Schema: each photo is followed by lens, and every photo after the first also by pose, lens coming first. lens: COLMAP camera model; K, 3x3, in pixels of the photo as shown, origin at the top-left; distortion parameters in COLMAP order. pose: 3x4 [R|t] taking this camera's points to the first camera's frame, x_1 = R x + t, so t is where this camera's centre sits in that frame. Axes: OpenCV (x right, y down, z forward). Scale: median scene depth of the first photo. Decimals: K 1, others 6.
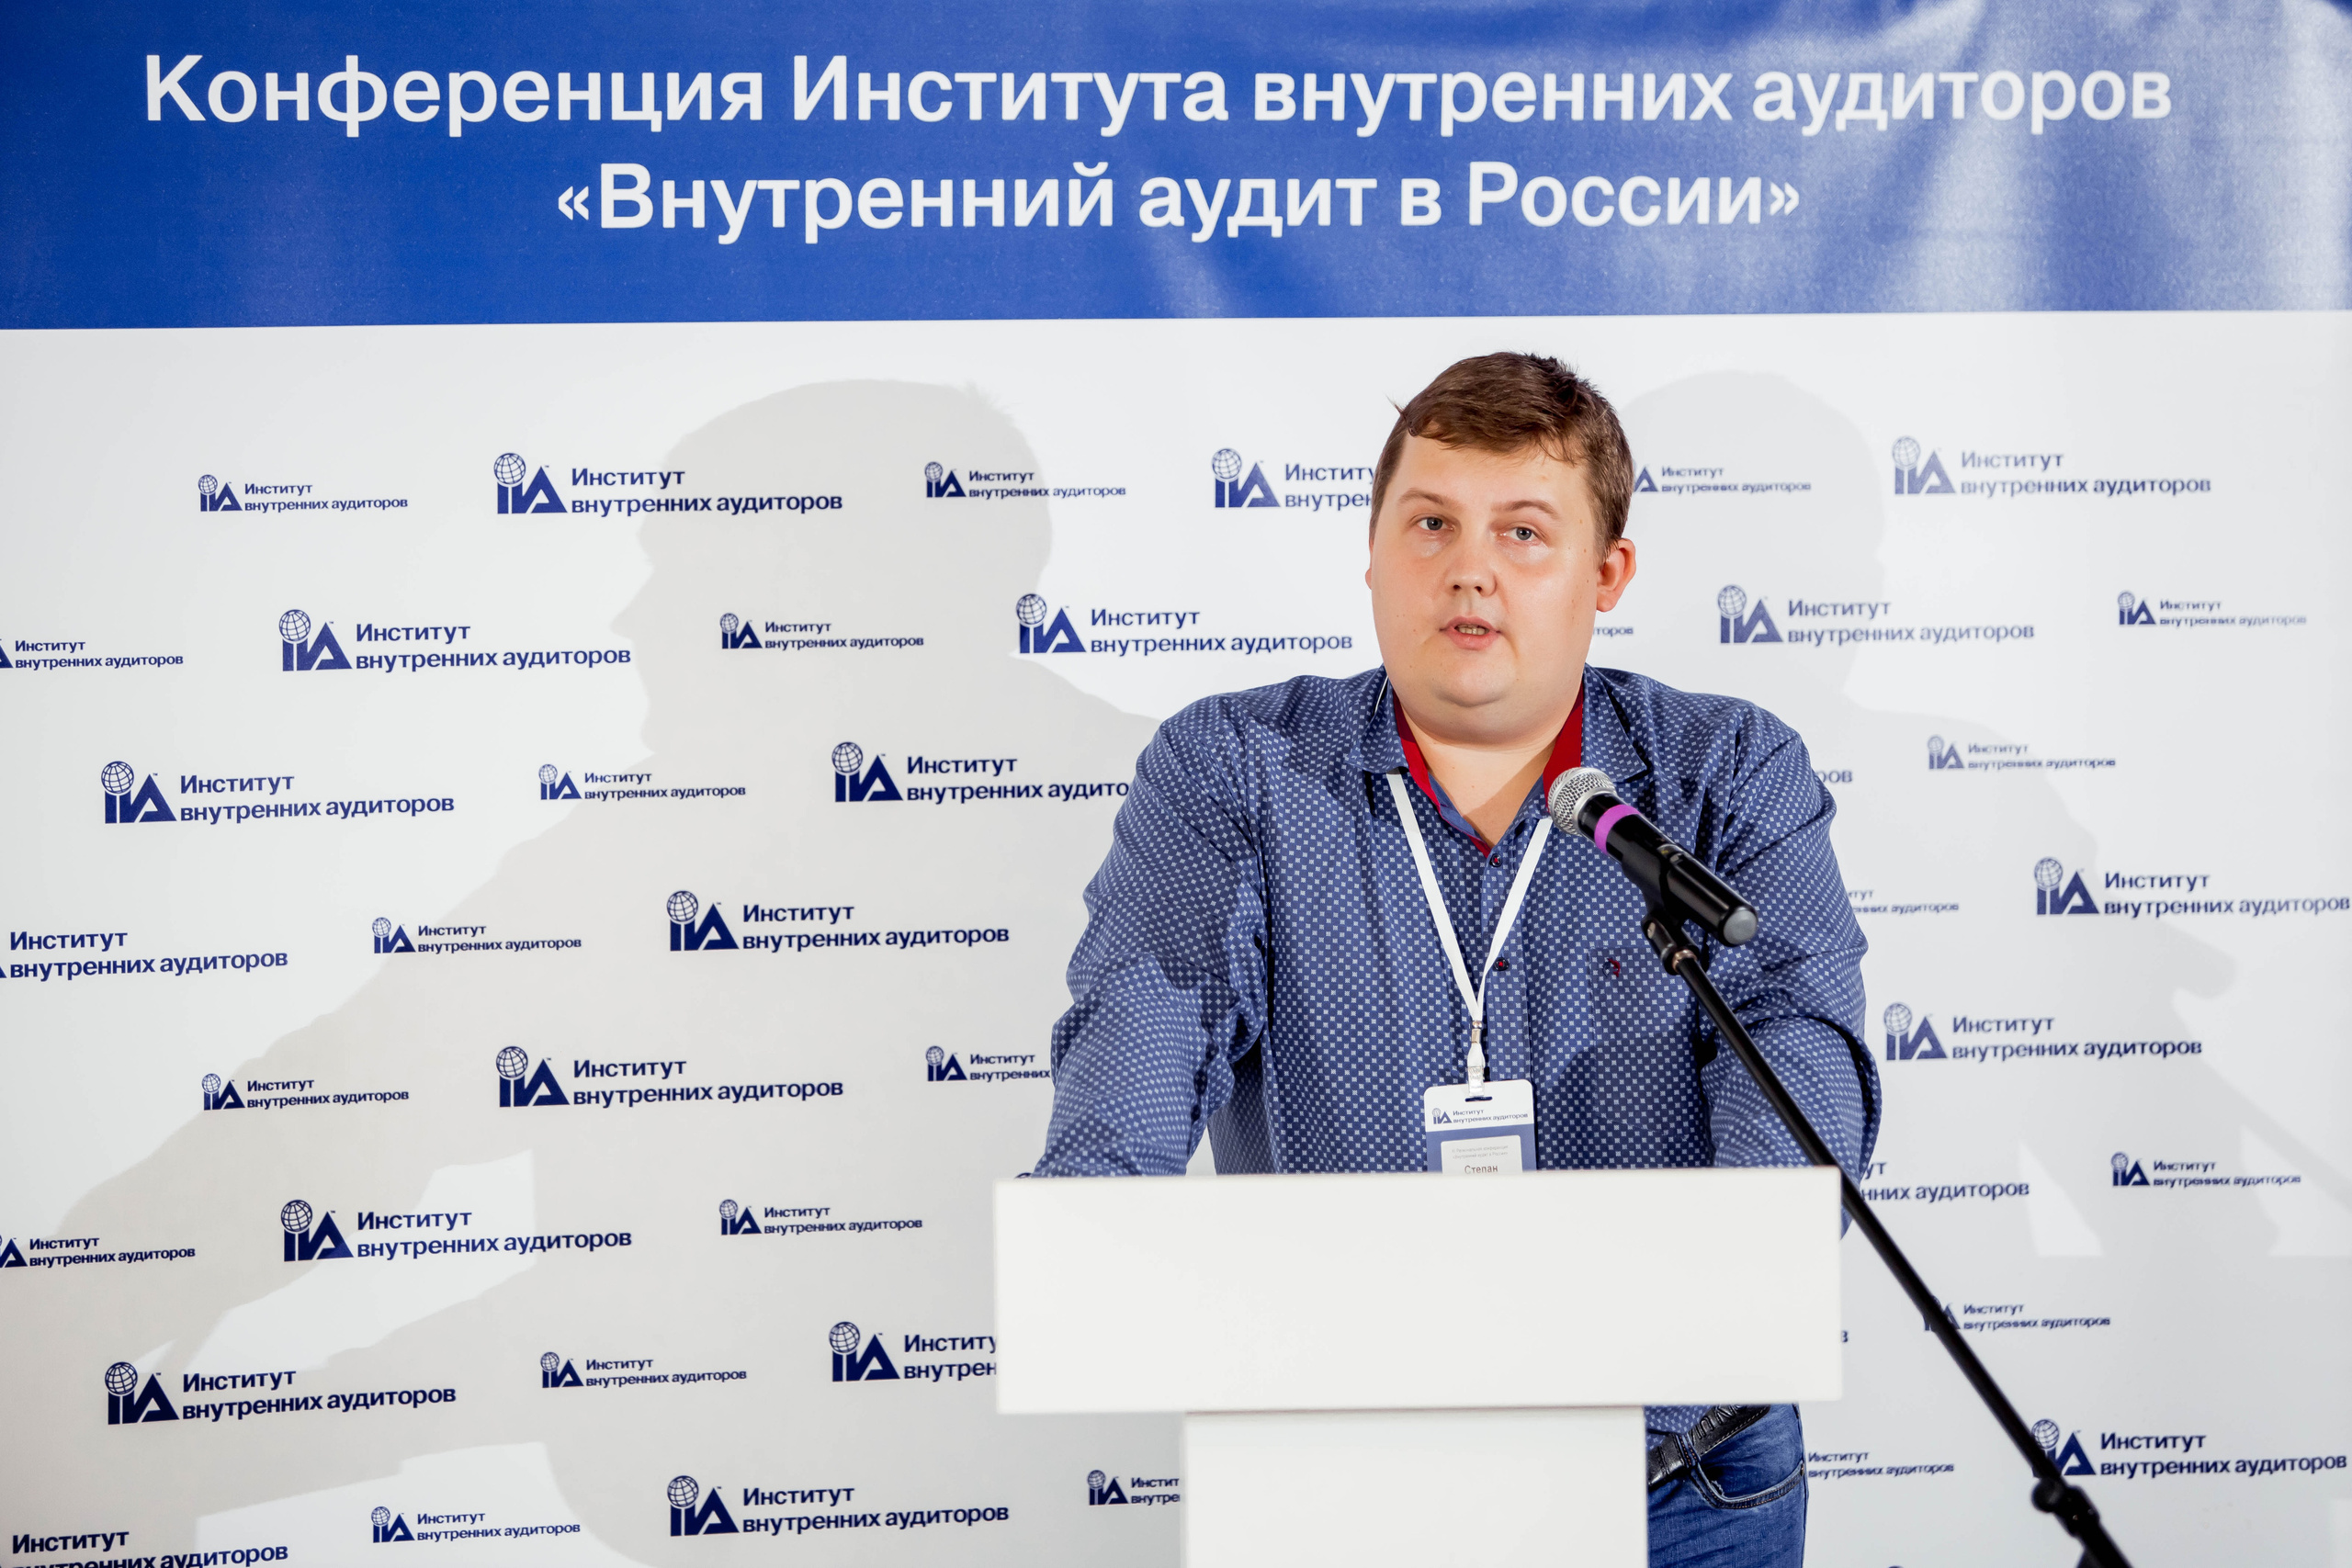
lens RADIAL K [[8716.7, 0, 1178.5], [0, 8716.7, 737.3], [0, 0, 1]] dist [0.232513, 3.839597]
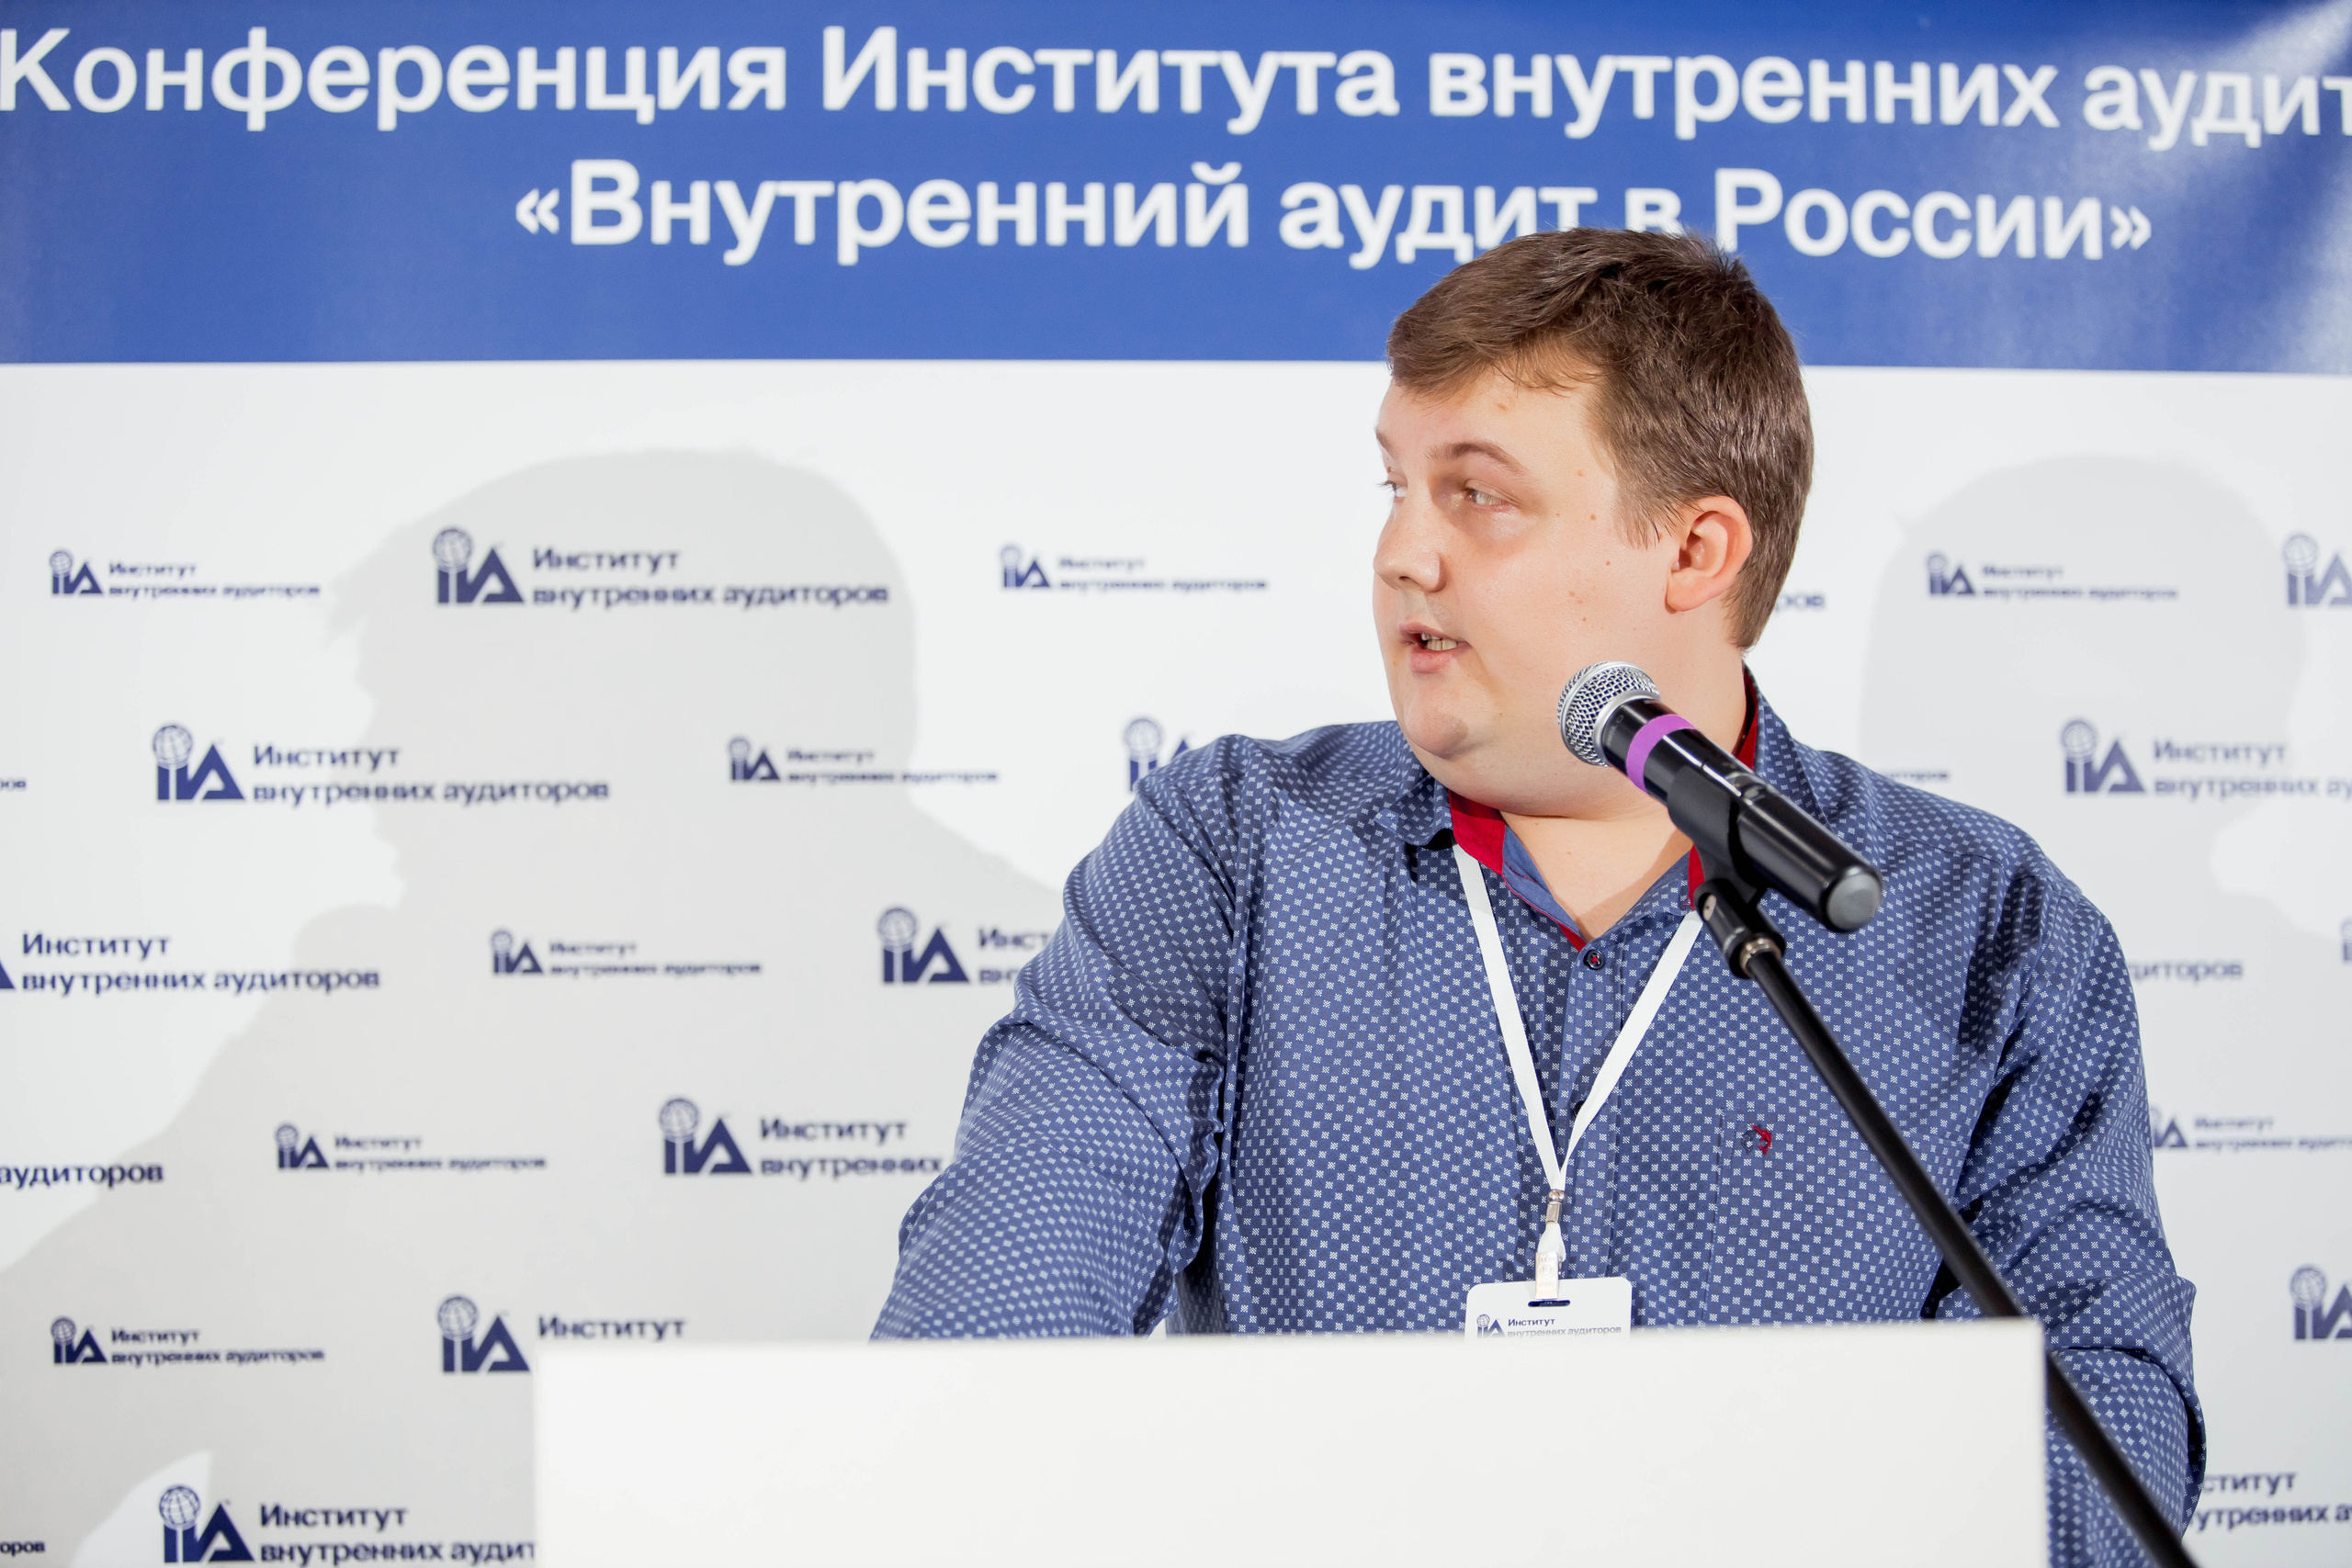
lens RADIAL K [[4671.3, 0, 1246.2], [0, 4671.3, 779.8], [0, 0, 1]] dist [-0.251769, 0.274379]
pose [[0.983834, -0.018957, -0.178075, 0.066102], [-0.004111, 0.991728, -0.128291, 0.042388], [0.179034, 0.126950, 0.975618, 0.606479]]
